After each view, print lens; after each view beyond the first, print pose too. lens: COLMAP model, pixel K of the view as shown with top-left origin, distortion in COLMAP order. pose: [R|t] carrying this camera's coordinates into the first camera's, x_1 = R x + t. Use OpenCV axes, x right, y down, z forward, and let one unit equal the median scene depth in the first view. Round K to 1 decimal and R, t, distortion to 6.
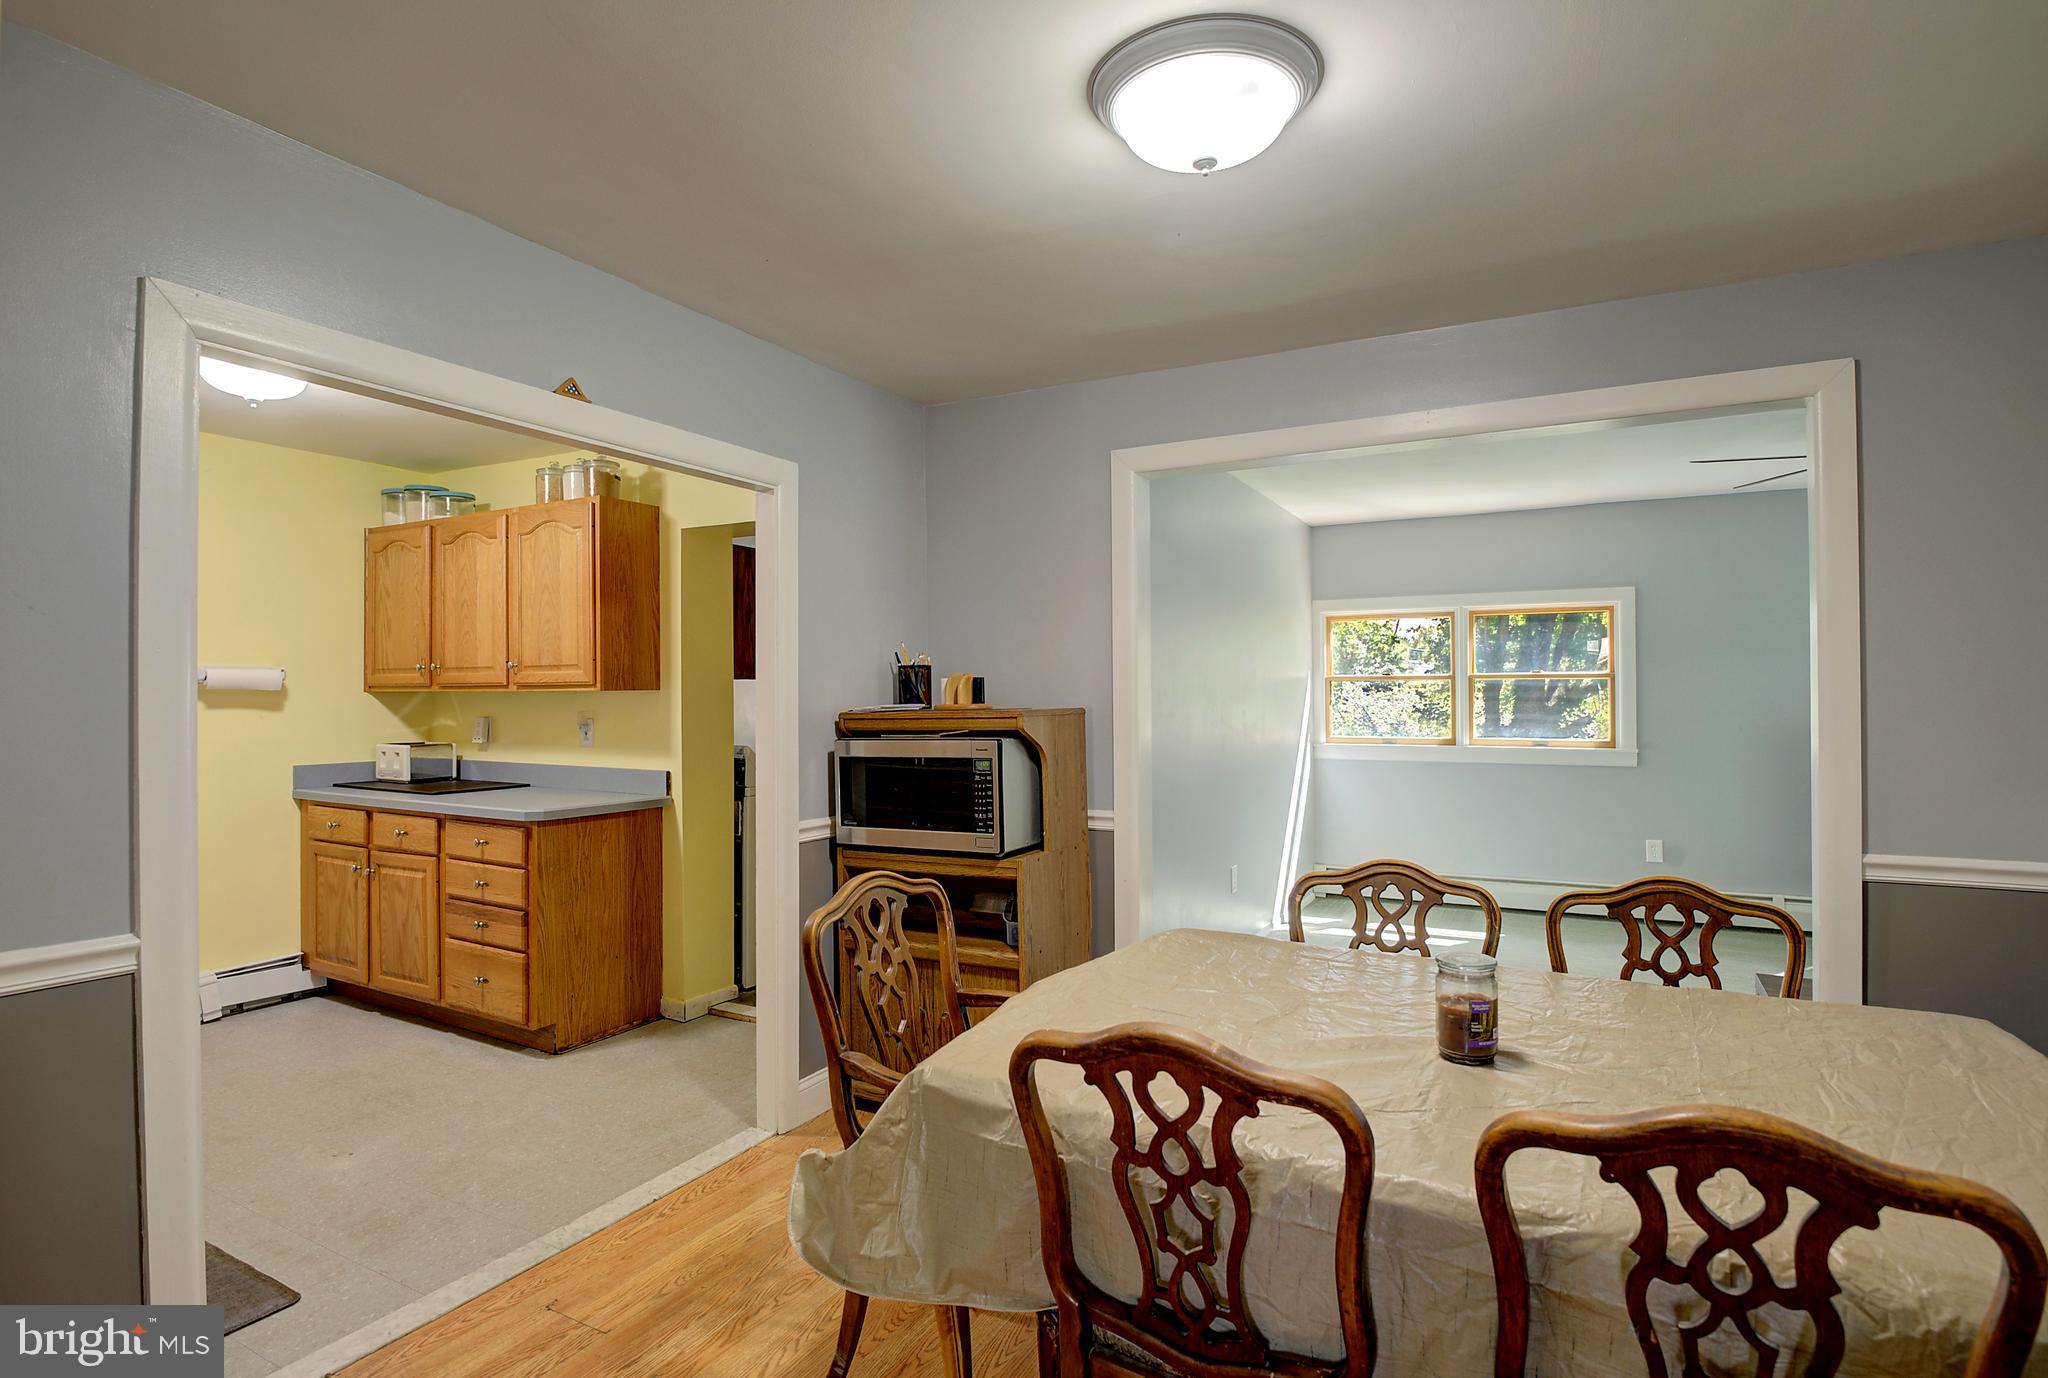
lens RADIAL K [[1085.1, 0, 1025.0], [0, 1085.1, 683.6], [0, 0, 1]] dist [-0.016592, -0.008225]
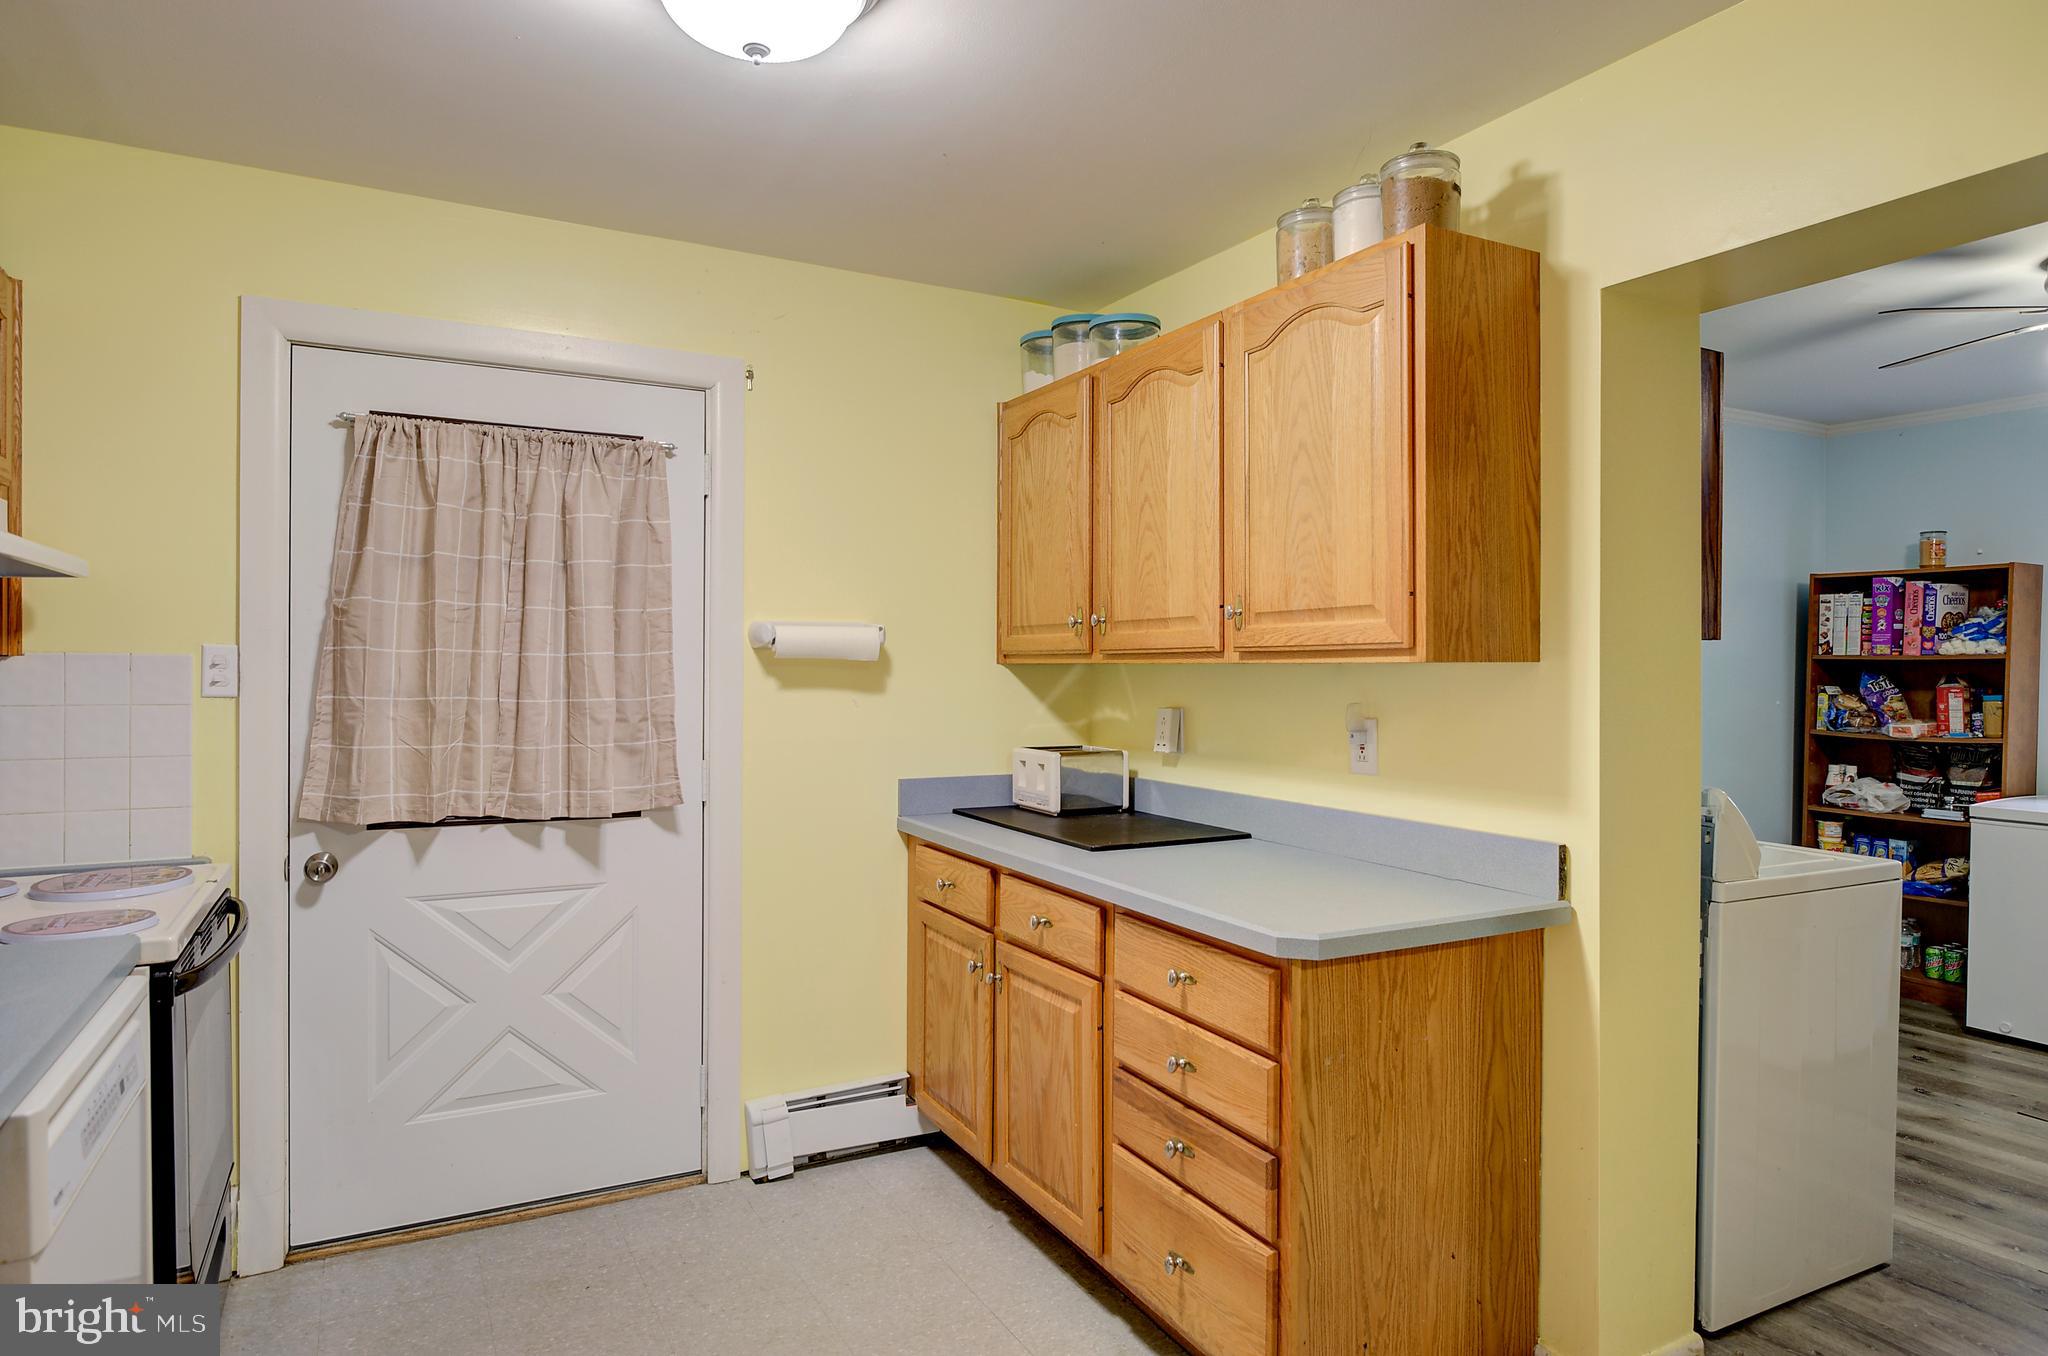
lens RADIAL K [[1206.3, 0, 1024.0], [0, 1206.3, 678.0], [0, 0, 1]] dist [-0.008693, 0.001728]
pose [[0.846348, 0.010092, -0.532535, -0.251588], [-0.001696, 0.999866, 0.016252, 0.004933], [0.532628, -0.012852, 0.846252, 0.460625]]
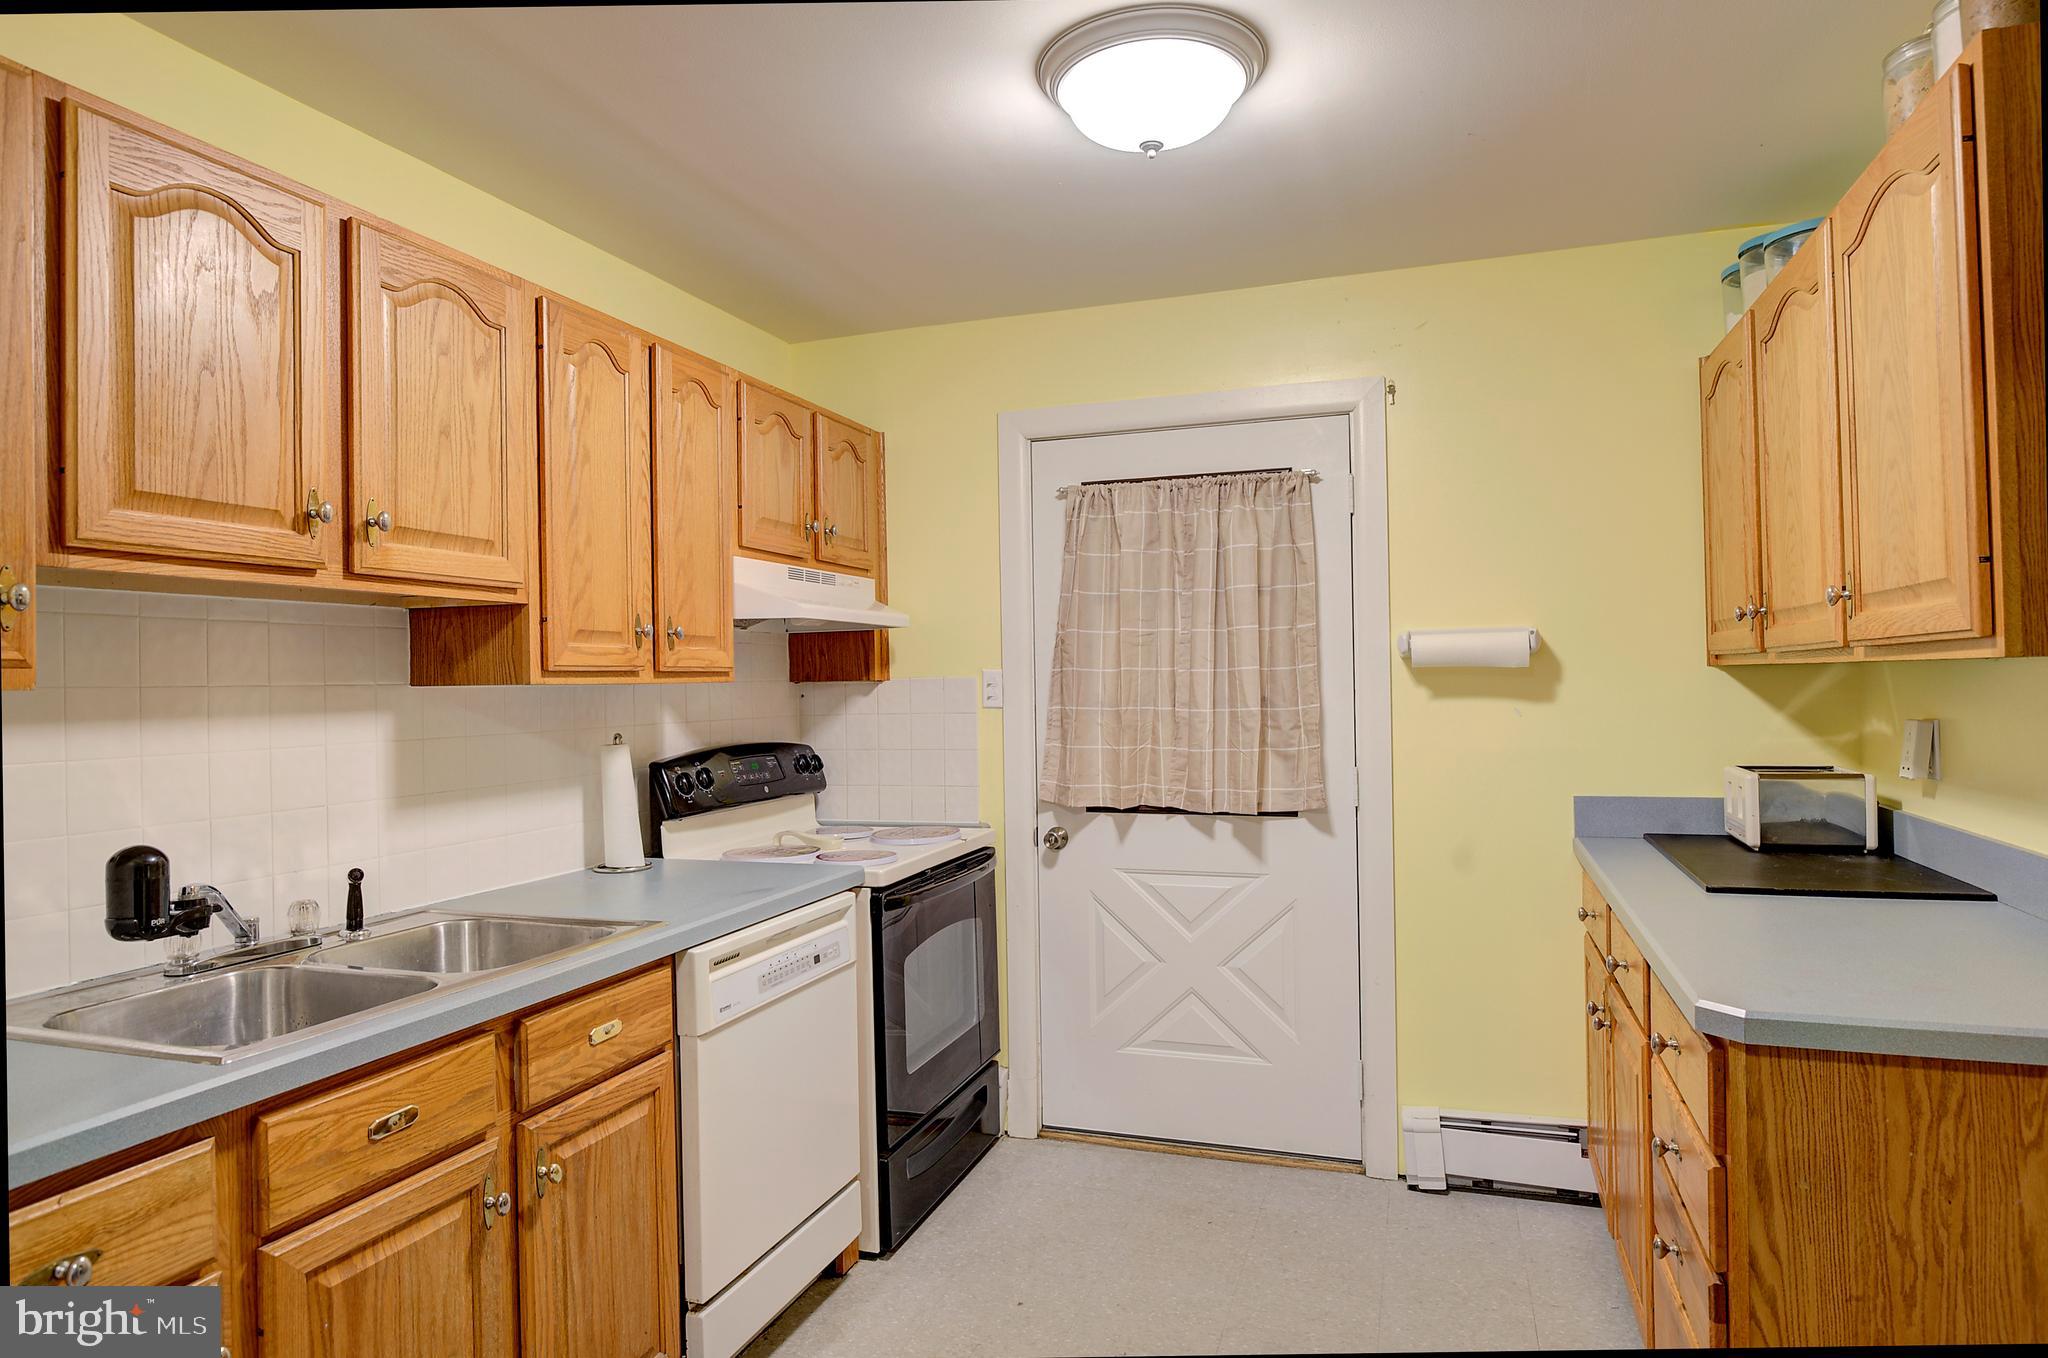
lens RADIAL K [[1205.0, 0, 974.9], [0, 1205.0, 680.8], [0, 0, 1]] dist [-0.001950, 0.000337]
pose [[0.161626, -0.002692, -0.986848, -0.094516], [0.026711, 0.999642, 0.001648, 0.004772], [0.986490, -0.026626, 0.161640, 0.612271]]
